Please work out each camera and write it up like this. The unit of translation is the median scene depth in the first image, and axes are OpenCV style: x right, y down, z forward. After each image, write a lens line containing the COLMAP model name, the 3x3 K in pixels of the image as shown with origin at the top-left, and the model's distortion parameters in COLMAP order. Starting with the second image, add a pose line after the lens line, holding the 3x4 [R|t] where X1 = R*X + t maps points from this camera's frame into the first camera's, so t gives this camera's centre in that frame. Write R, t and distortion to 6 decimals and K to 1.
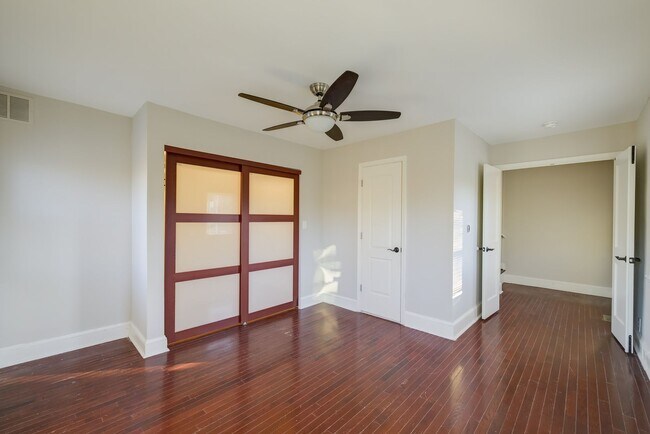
lens RADIAL K [[268.1, 0, 326.8], [0, 268.1, 218.6], [0, 0, 1]] dist [-0.000534, -0.000188]
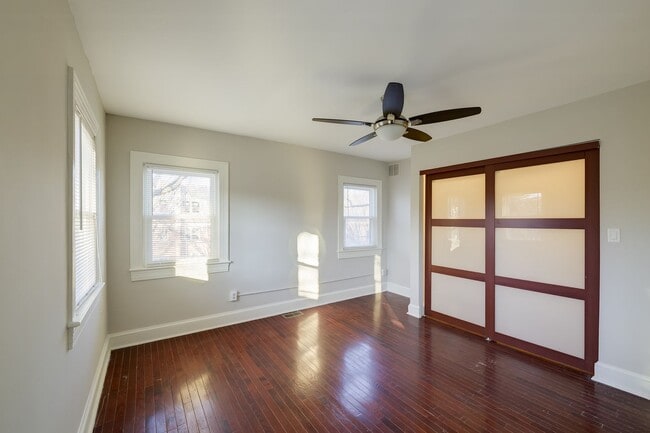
lens RADIAL K [[258.2, 0, 325.2], [0, 258.2, 221.6], [0, 0, 1]] dist [-0.000196, -0.000030]
pose [[-0.198714, -0.005073, -0.980044, 0.659025], [-0.005826, 0.999975, -0.003995, -0.000065], [0.980040, 0.004916, -0.198739, 0.627313]]
